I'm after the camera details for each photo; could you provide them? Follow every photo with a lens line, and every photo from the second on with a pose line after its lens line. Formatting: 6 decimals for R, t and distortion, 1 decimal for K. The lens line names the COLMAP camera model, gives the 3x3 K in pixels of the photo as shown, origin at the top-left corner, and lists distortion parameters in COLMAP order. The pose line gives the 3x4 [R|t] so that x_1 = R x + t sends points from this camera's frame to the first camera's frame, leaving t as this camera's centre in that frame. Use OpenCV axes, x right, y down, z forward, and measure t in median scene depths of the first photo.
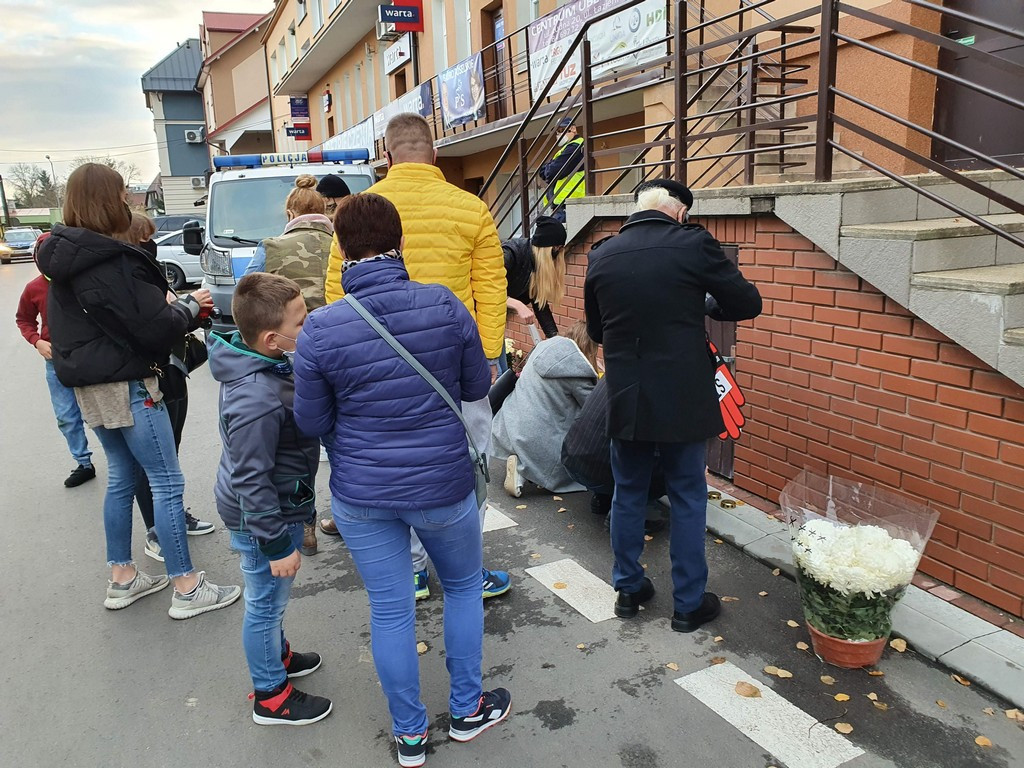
lens RADIAL K [[816.6, 0, 488.3], [0, 816.6, 379.8], [0, 0, 1]] dist [0.012052, 0.007770]
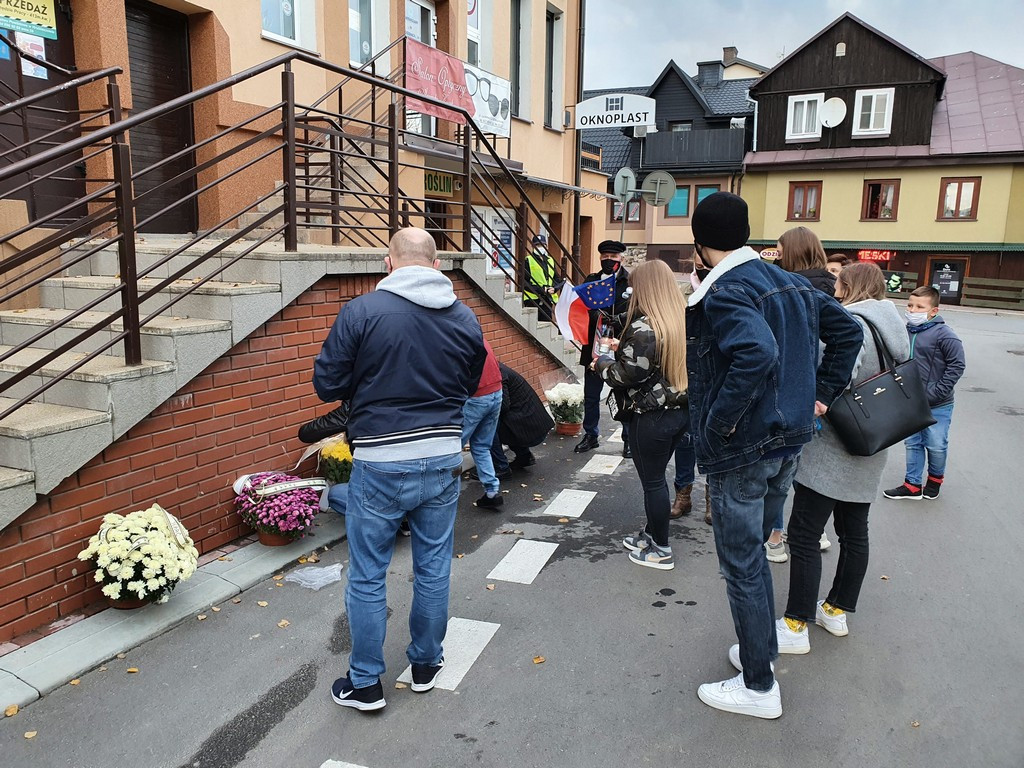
lens RADIAL K [[781.5, 0, 512.0], [0, 781.5, 384.0], [0, 0, 1]] dist [-0.007358, -0.004722]
pose [[-0.698922, -0.090222, 0.709484, -0.288336], [0.162854, 0.945874, 0.280713, -0.131919], [-0.696410, 0.311739, -0.646399, 0.650036]]
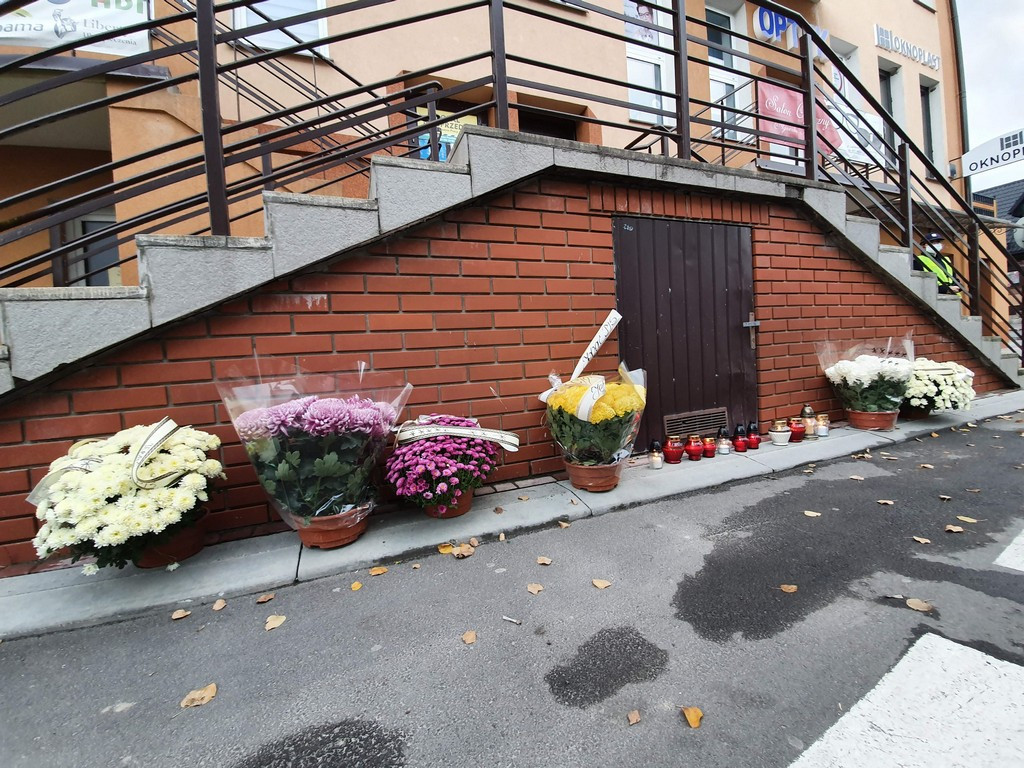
lens RADIAL K [[404.9, 0, 517.7], [0, 404.9, 377.3], [0, 0, 1]] dist [0.011720, -0.016299]
pose [[-0.016339, 0.001755, 0.999865, -0.096319], [0.268434, 0.963294, 0.002696, -0.015767], [-0.963159, 0.268442, -0.016211, 0.483101]]
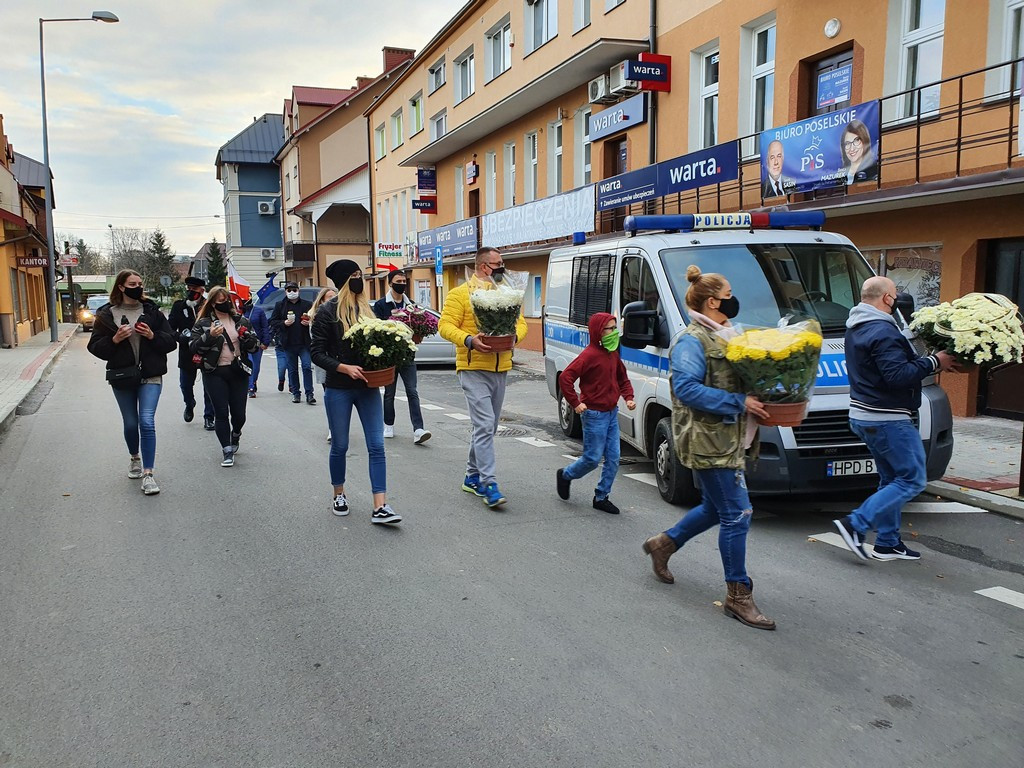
lens RADIAL K [[797.6, 0, 491.4], [0, 797.6, 395.6], [0, 0, 1]] dist [0.032285, -0.006232]
pose [[0.999455, 0.032608, -0.005130, -0.366273], [-0.032895, 0.996812, -0.072689, -0.042085], [0.002744, 0.072818, 0.997341, 0.229608]]
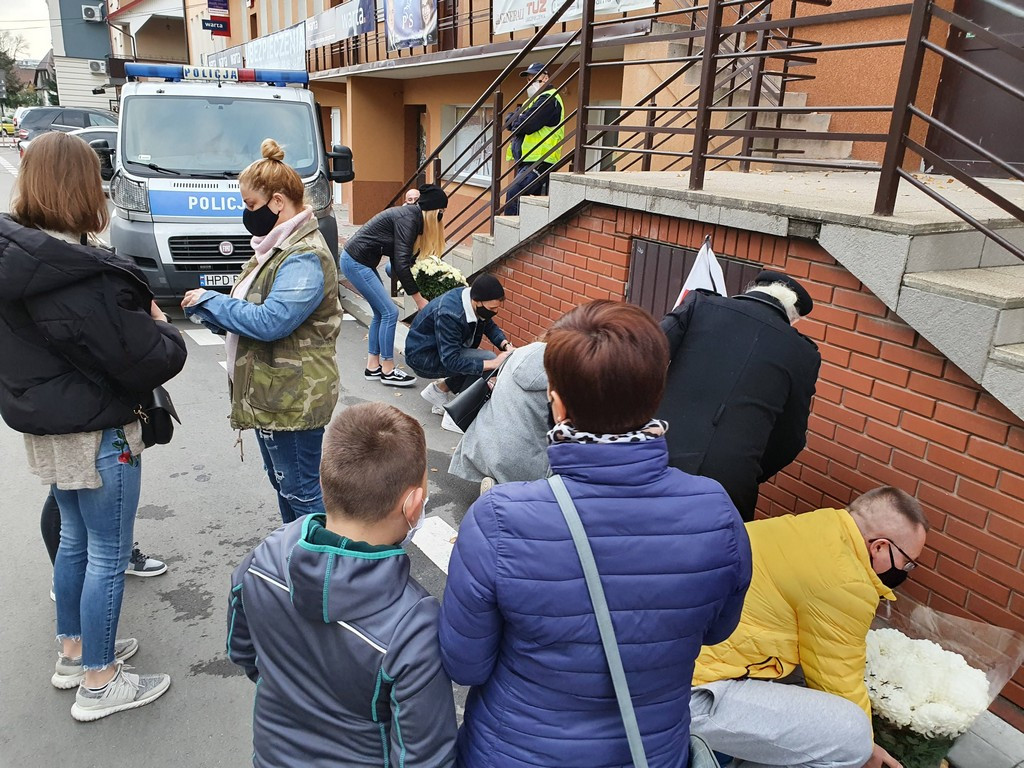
lens RADIAL K [[814.7, 0, 493.4], [0, 814.7, 387.8], [0, 0, 1]] dist [-0.000551, 0.042306]
pose [[0.991724, 0.052042, 0.117366, -0.027375], [-0.064085, 0.992791, 0.101289, -0.036074], [-0.111248, -0.107972, 0.987910, 0.051185]]
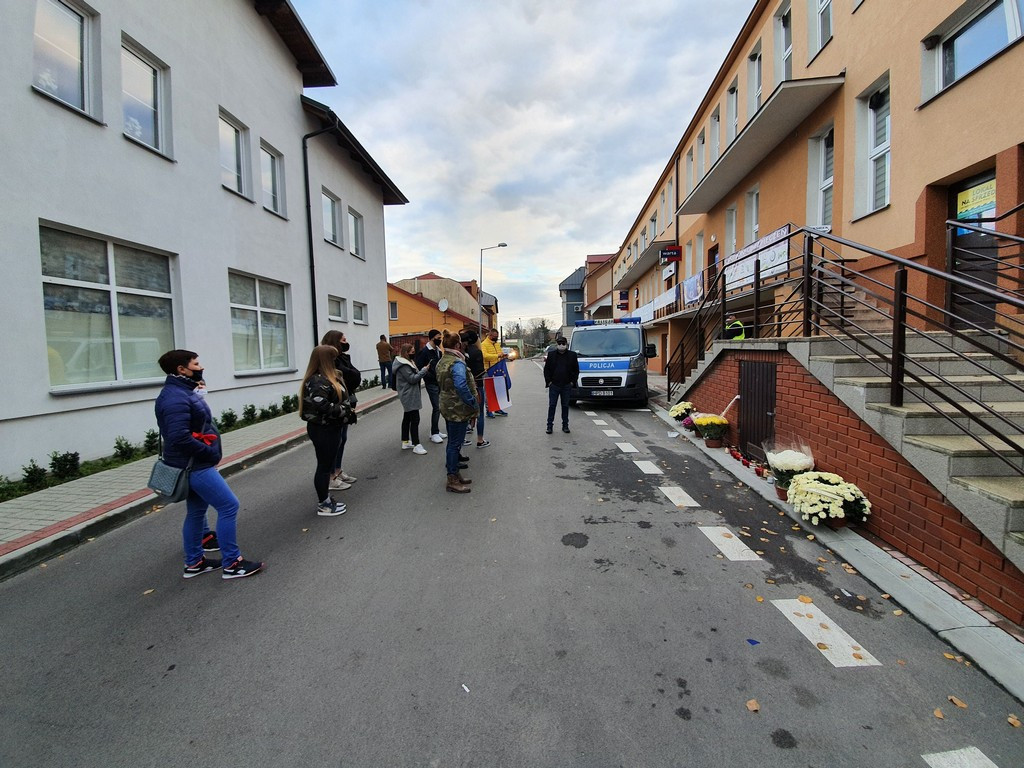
lens RADIAL K [[404.9, 0, 517.7], [0, 404.9, 377.3], [0, 0, 1]] dist [0.011720, -0.016299]
pose [[0.885451, 0.059069, -0.460963, 0.066242], [-0.112563, 0.989614, -0.089406, 0.018361], [0.450895, 0.131052, 0.882904, -0.103210]]
